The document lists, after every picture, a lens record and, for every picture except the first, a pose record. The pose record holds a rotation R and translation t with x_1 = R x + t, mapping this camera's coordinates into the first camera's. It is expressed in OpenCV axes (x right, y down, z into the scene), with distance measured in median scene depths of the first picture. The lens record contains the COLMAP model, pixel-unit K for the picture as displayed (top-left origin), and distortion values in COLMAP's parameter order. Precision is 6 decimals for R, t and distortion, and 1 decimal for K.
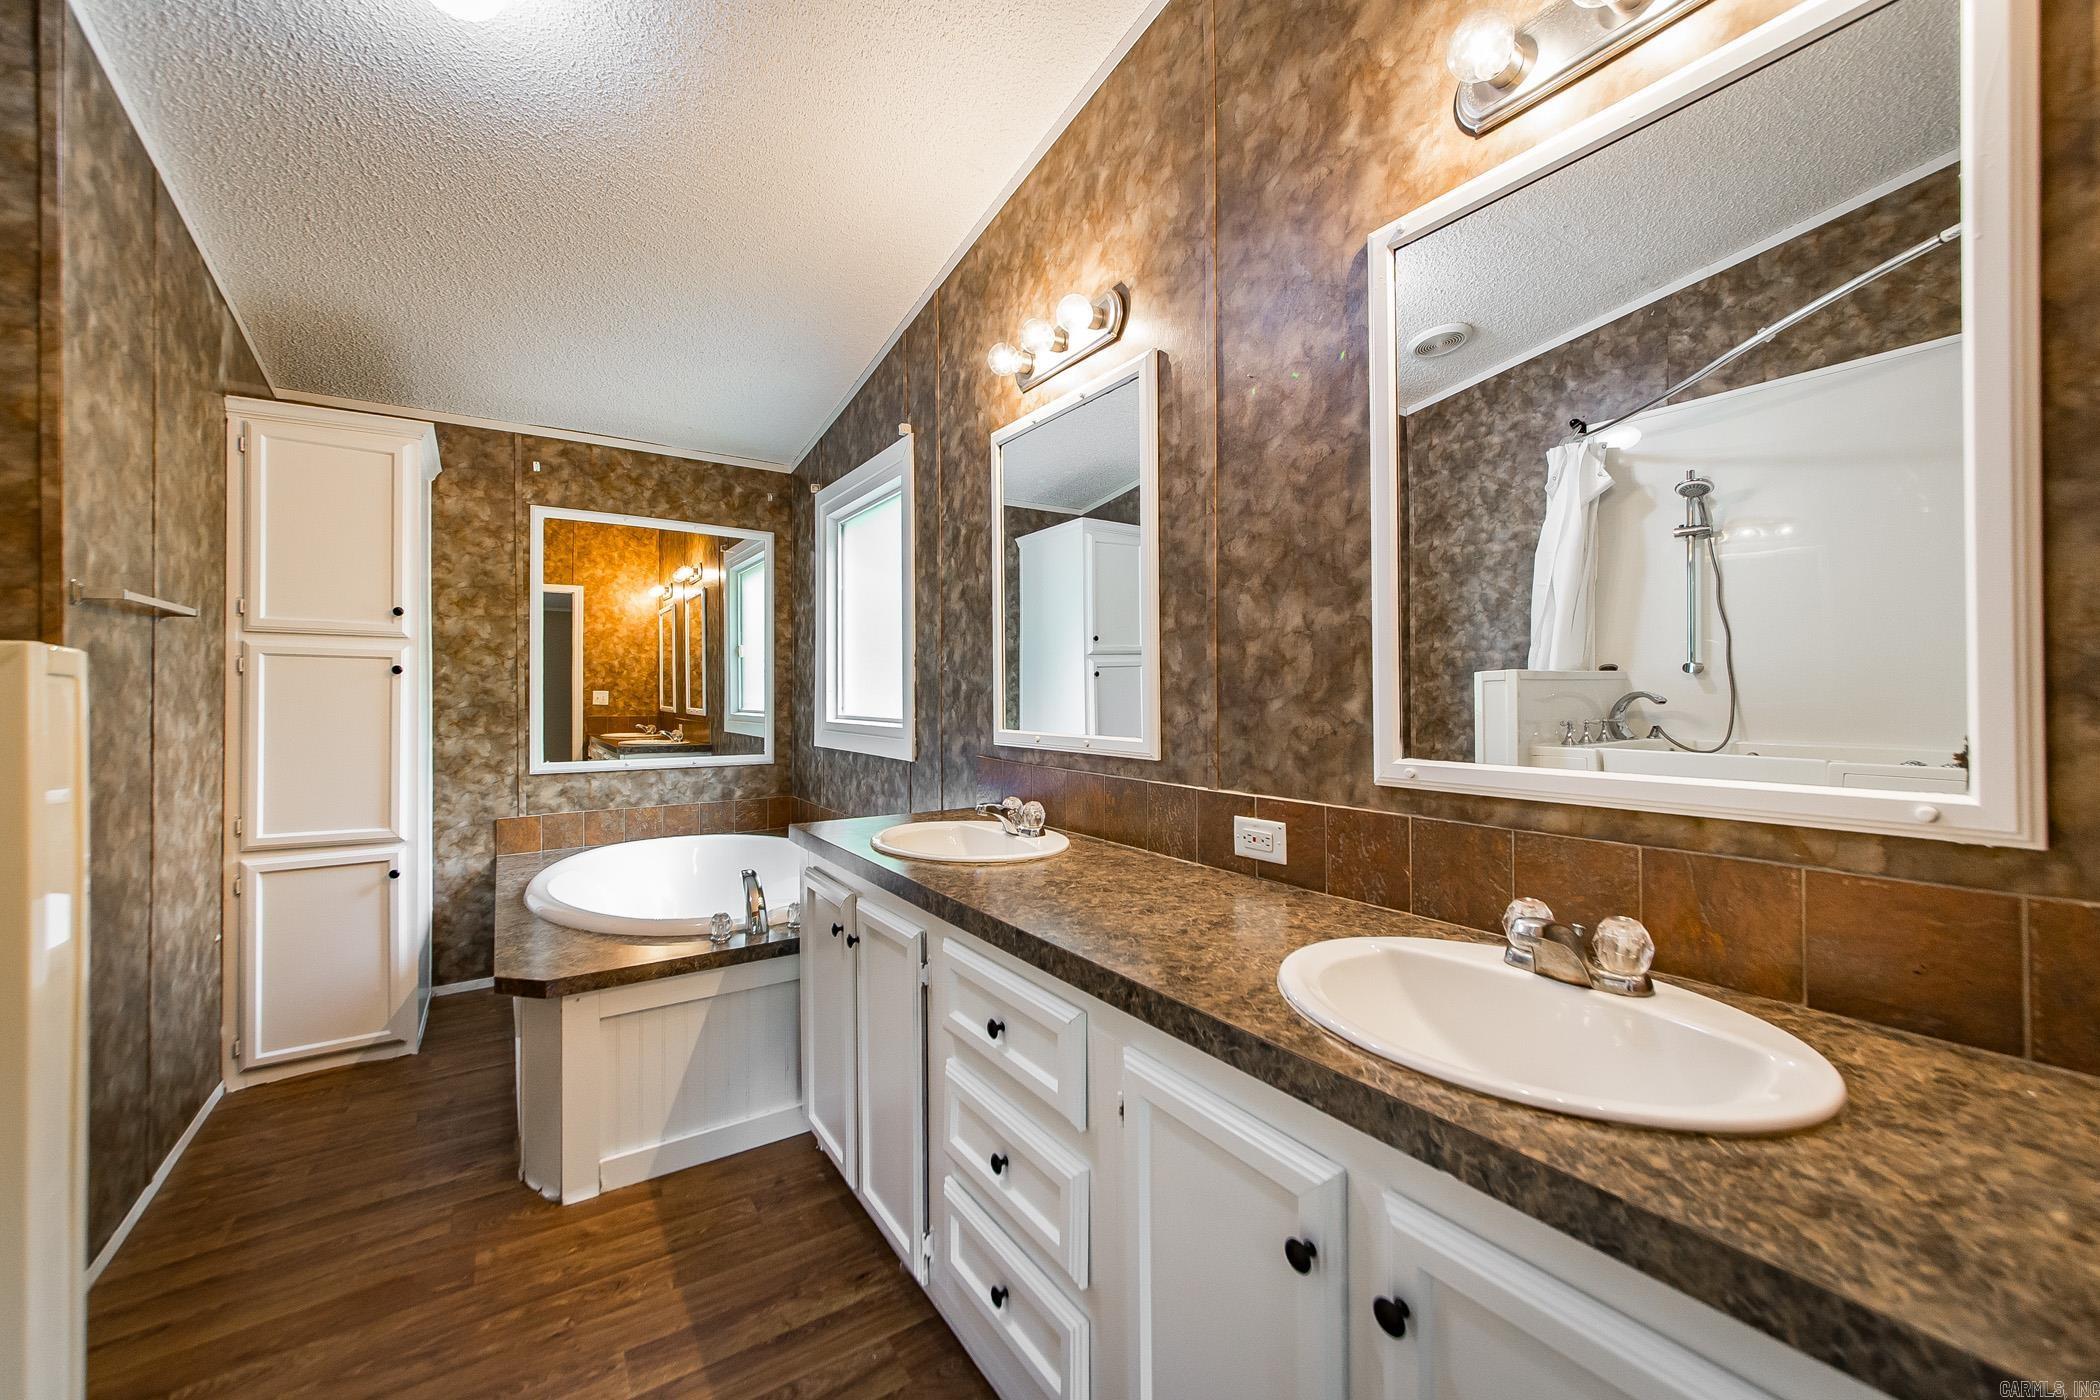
lens RADIAL K [[836.4, 0, 1030.1], [0, 836.4, 691.6], [0, 0, 1]] dist [0.008471, 0.000628]
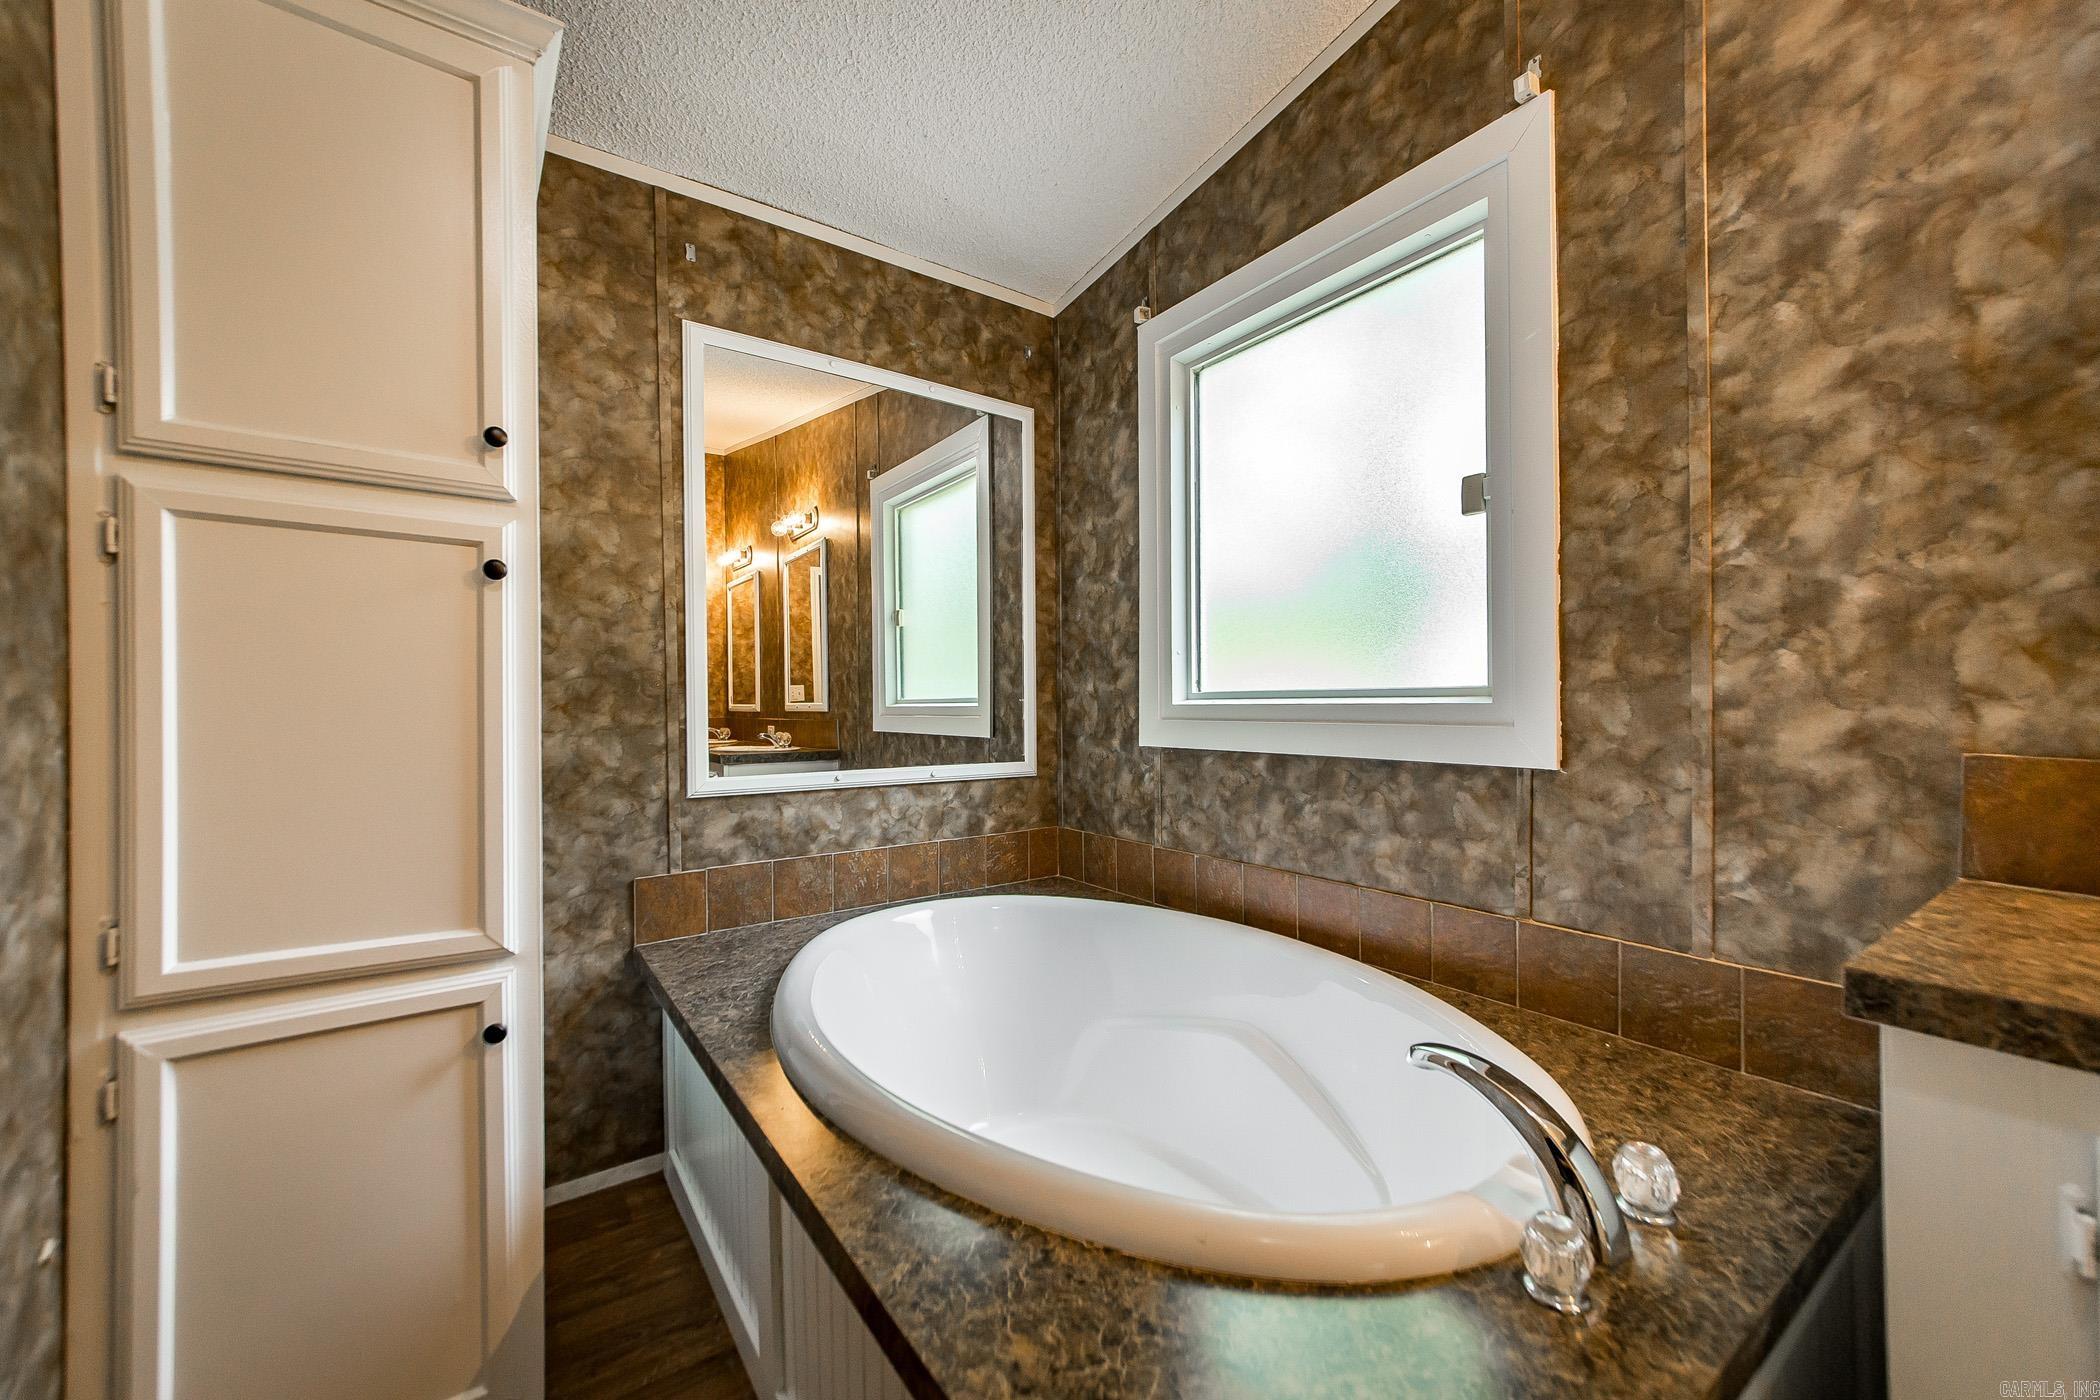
lens RADIAL K [[836.4, 0, 1037.9], [0, 836.4, 707.5], [0, 0, 1]] dist [0.008471, 0.000628]
pose [[0.999696, -0.006056, 0.023885, -0.371978], [0.005852, 0.999946, 0.008603, 0.034053], [-0.023936, -0.008460, 0.999678, 0.429981]]
